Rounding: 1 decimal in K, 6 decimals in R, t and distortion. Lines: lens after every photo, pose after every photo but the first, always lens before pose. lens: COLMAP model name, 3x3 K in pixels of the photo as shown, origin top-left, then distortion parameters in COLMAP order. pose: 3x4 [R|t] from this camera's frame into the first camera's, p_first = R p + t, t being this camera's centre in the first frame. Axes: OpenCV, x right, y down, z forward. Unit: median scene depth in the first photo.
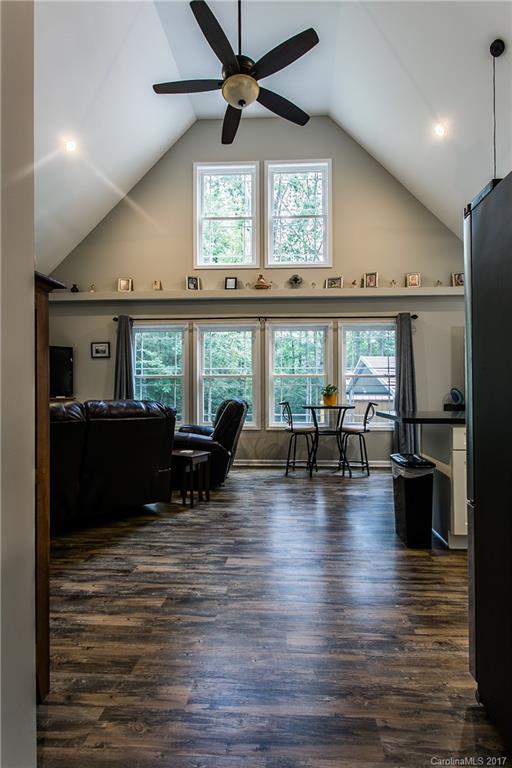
lens RADIAL K [[367.5, 0, 264.0], [0, 367.5, 389.9], [0, 0, 1]] dist [0.013002, 0.000159]
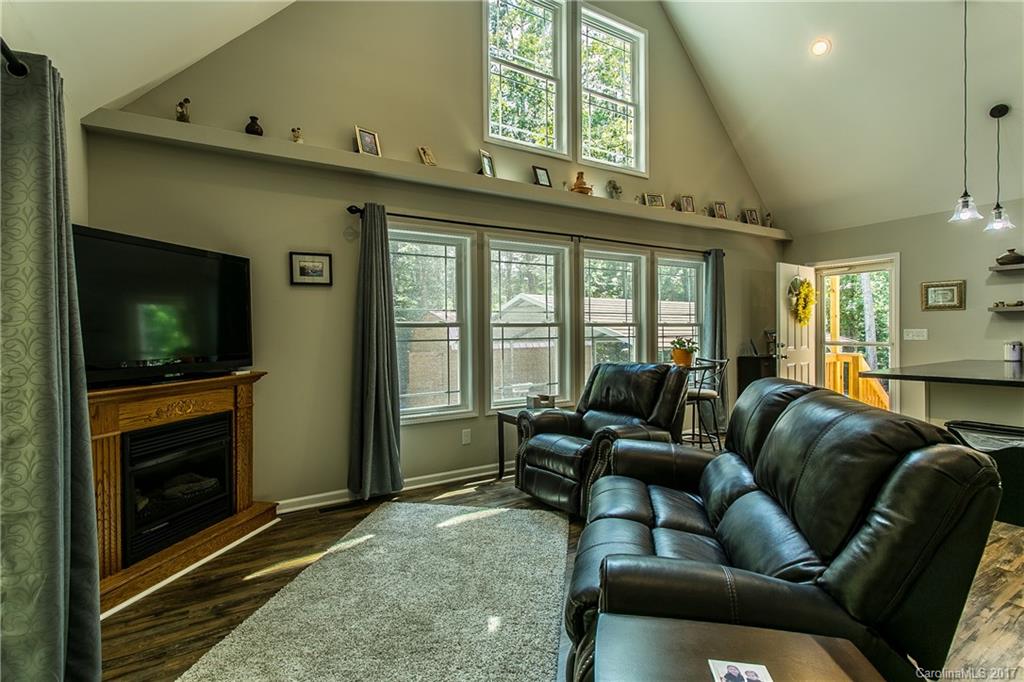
lens RADIAL K [[490.1, 0, 506.3], [0, 490.1, 336.7], [0, 0, 1]] dist [0.013002, 0.000159]
pose [[0.815062, -0.015058, 0.579178, -0.760541], [0.006324, 0.999834, 0.017096, -0.037550], [-0.579340, -0.010271, 0.815022, 0.422546]]
